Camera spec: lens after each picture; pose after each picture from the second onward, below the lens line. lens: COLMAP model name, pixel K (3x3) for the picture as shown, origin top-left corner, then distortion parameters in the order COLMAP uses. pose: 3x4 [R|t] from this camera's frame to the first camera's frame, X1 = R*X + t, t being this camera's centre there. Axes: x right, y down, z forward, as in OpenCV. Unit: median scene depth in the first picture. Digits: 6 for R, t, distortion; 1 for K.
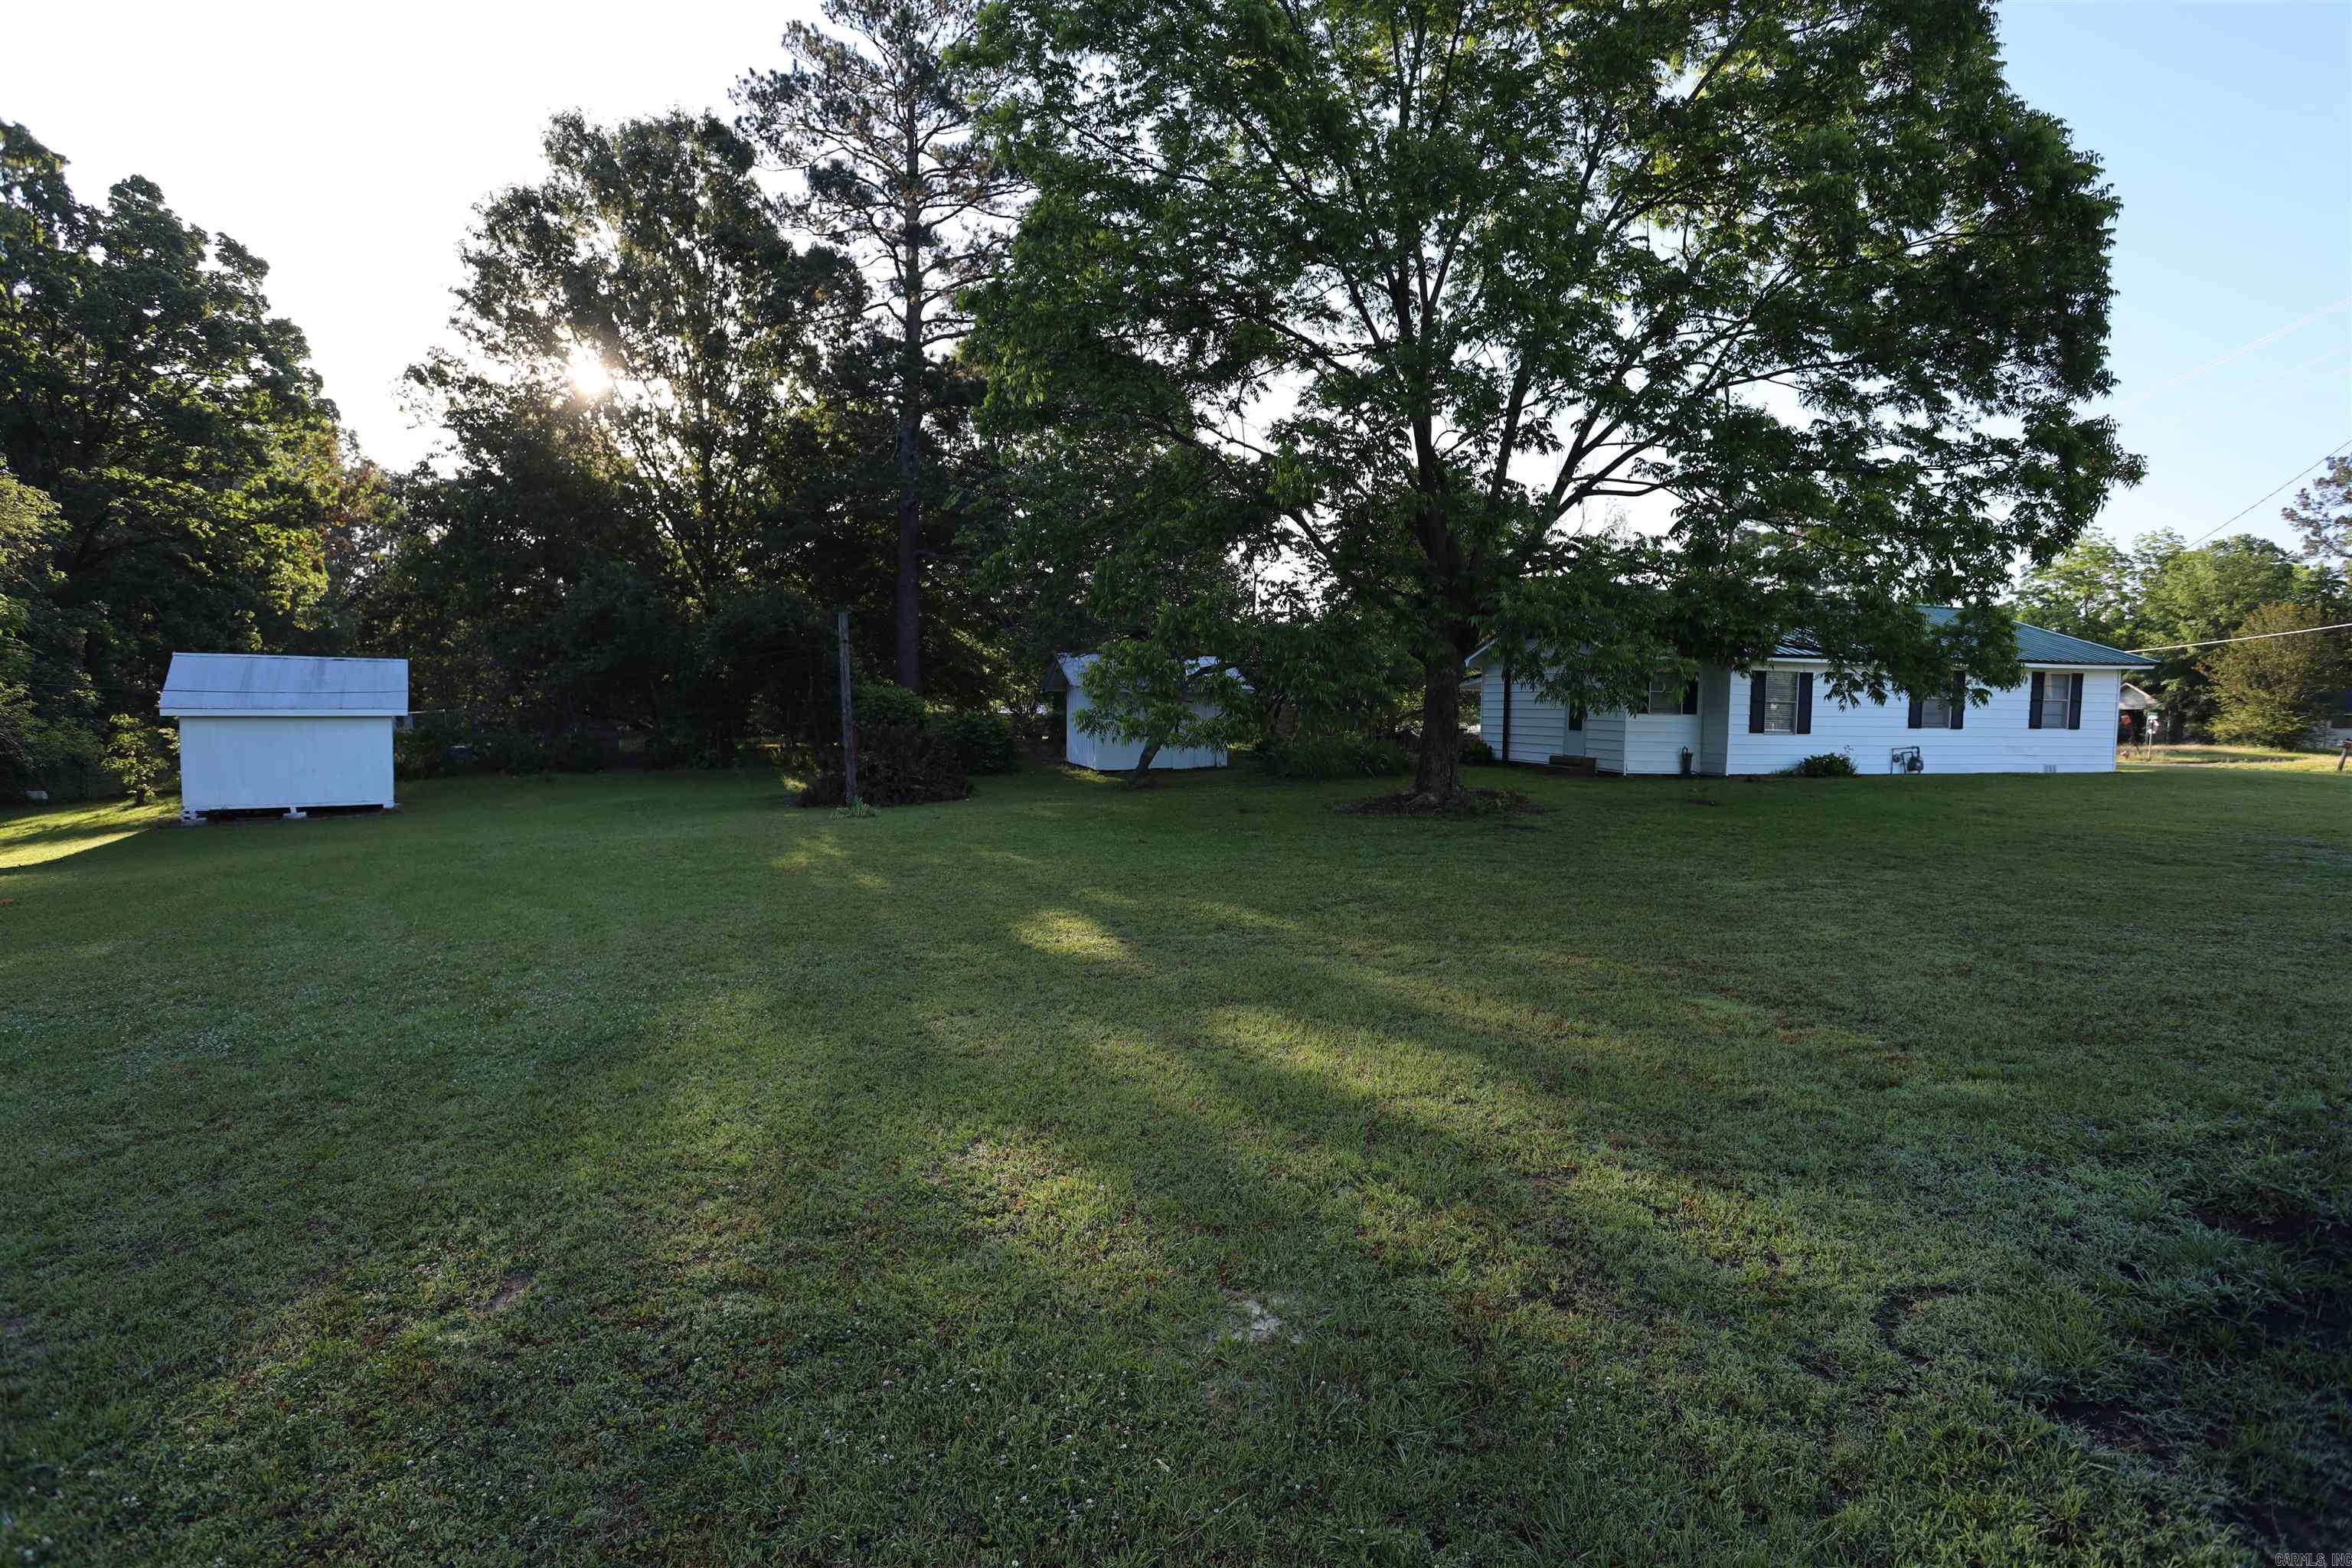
lens RADIAL K [[1142.9, 0, 1189.0], [0, 1142.9, 794.1], [0, 0, 1]] dist [-0.067401, 0.027735]
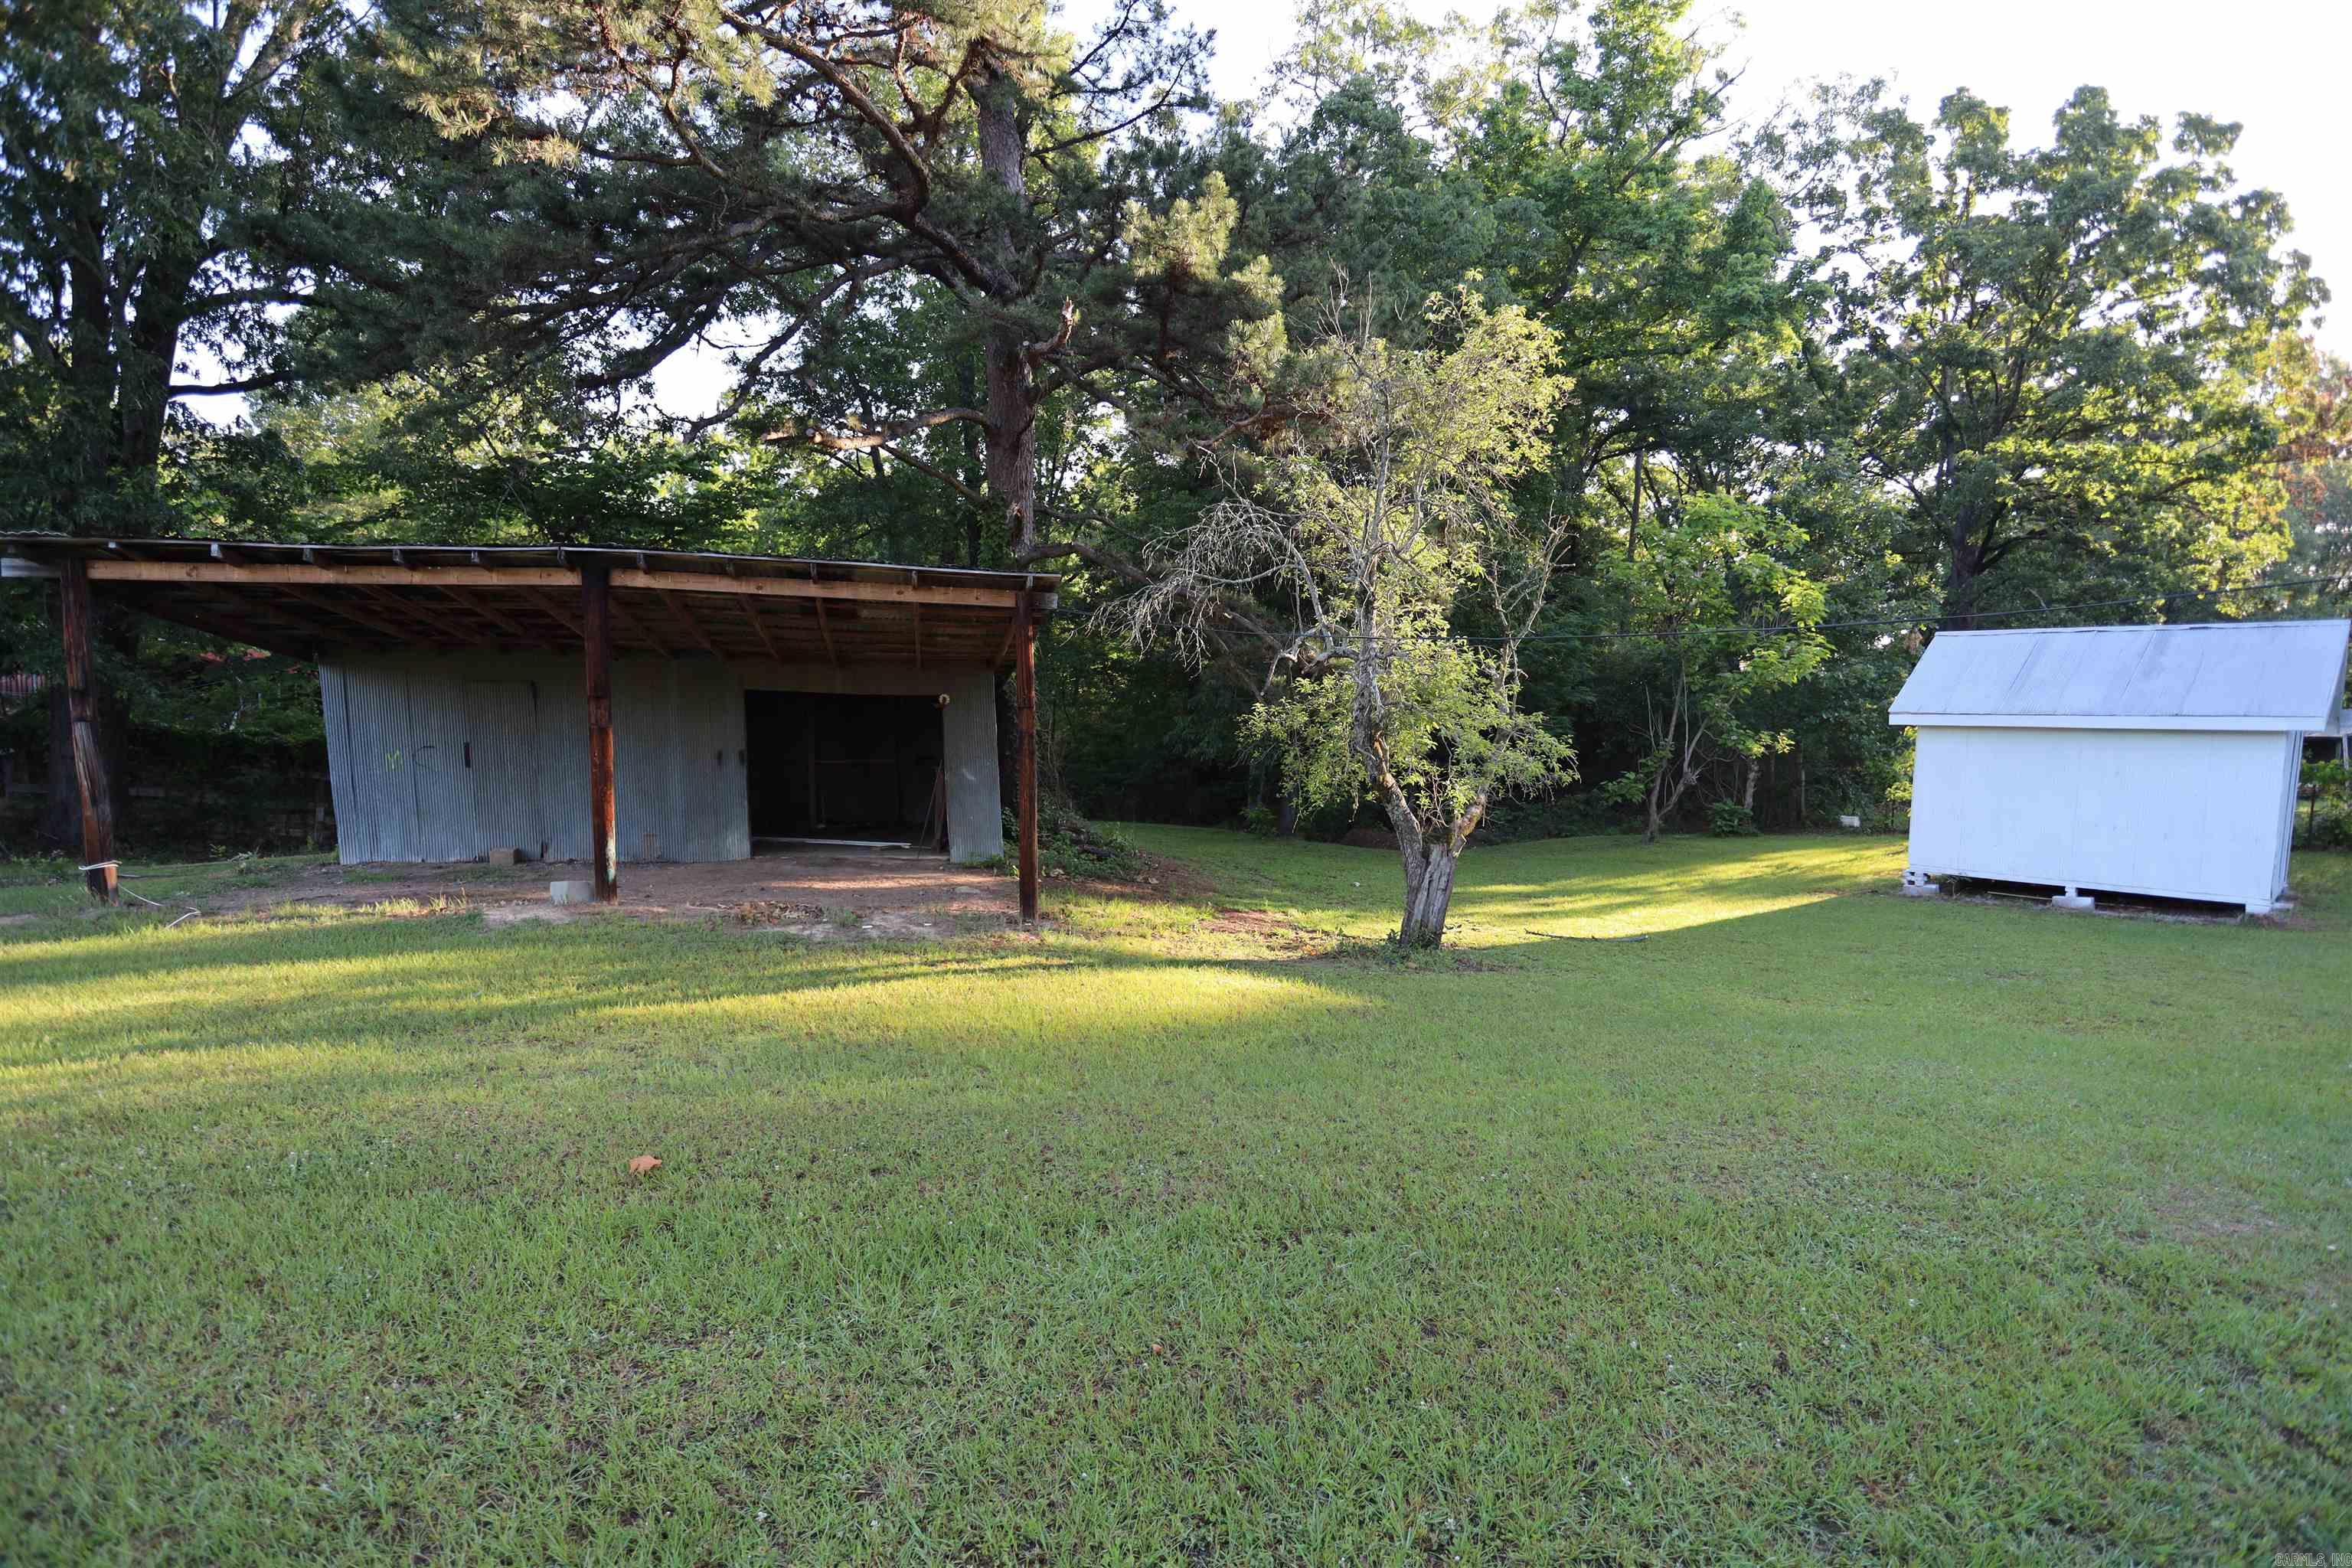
lens RADIAL K [[1142.9, 0, 1189.0], [0, 1142.9, 794.1], [0, 0, 1]] dist [-0.067401, 0.027735]
pose [[0.104161, 0.061611, -0.992650, -0.173617], [-0.083974, 0.995060, 0.052949, -0.016559], [0.991009, 0.077842, 0.108820, 0.286266]]
